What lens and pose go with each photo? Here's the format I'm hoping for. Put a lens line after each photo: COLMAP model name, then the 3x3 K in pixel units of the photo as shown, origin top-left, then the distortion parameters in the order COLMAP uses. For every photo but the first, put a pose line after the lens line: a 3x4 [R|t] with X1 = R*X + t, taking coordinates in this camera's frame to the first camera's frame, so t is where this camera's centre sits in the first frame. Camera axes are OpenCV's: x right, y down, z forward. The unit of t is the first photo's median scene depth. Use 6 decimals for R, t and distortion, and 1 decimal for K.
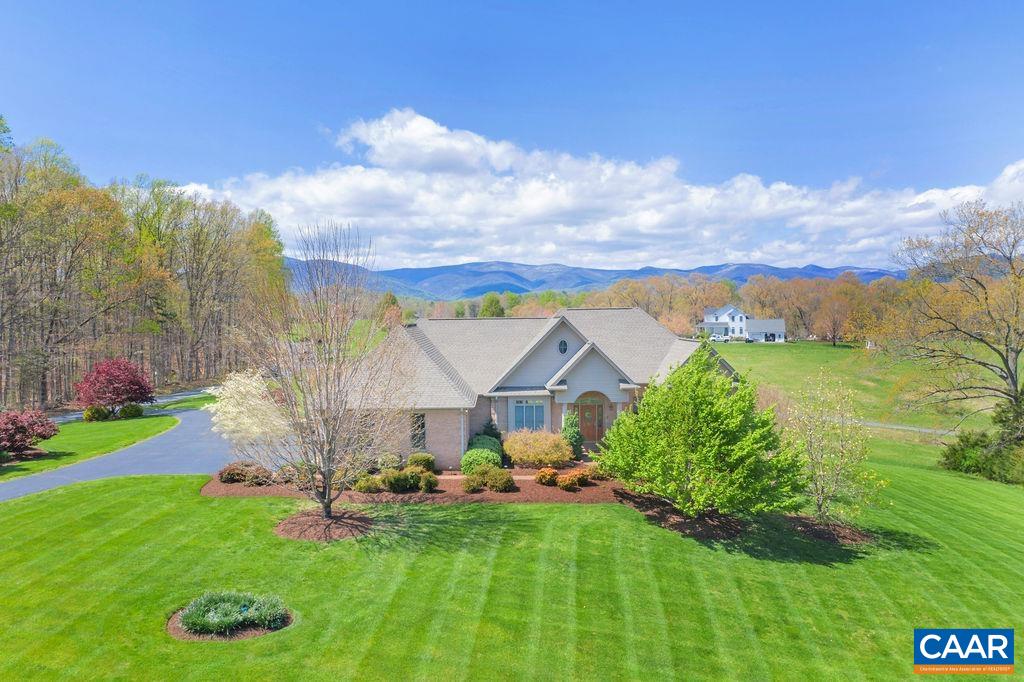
lens RADIAL K [[797.6, 0, 512.1], [0, 797.6, 345.7], [0, 0, 1]] dist [-0.022567, -0.001745]
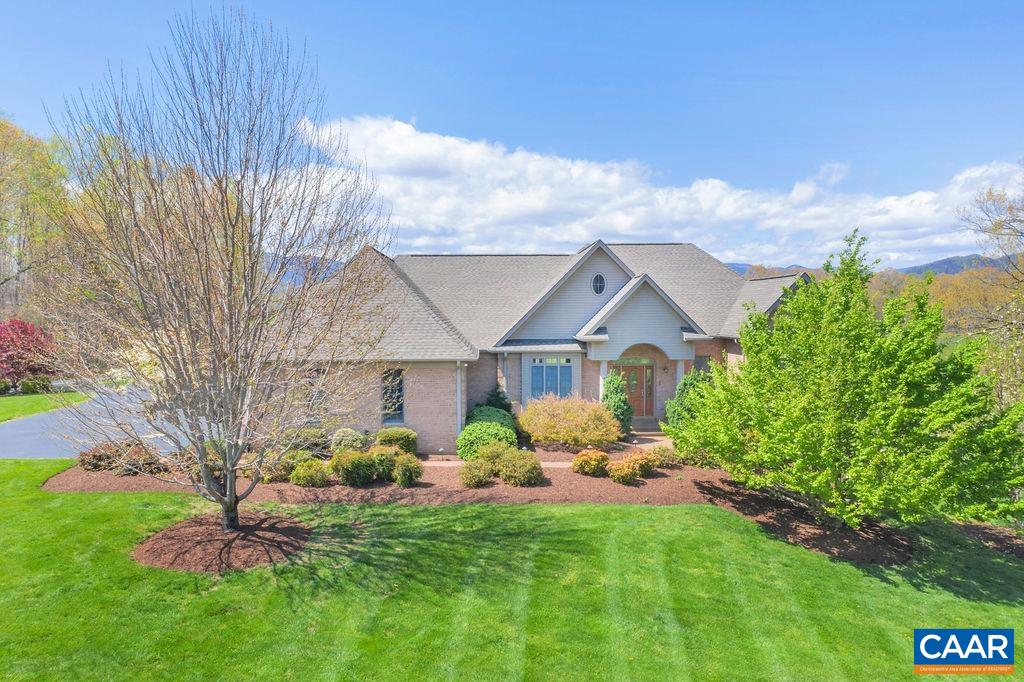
lens RADIAL K [[797.6, 0, 509.9], [0, 797.6, 338.2], [0, 0, 1]] dist [-0.022567, -0.001745]
pose [[0.999842, 0.005827, 0.016782, -0.039579], [-0.005701, 0.999955, -0.007525, 0.081236], [-0.016825, 0.007428, 0.999831, 0.419309]]
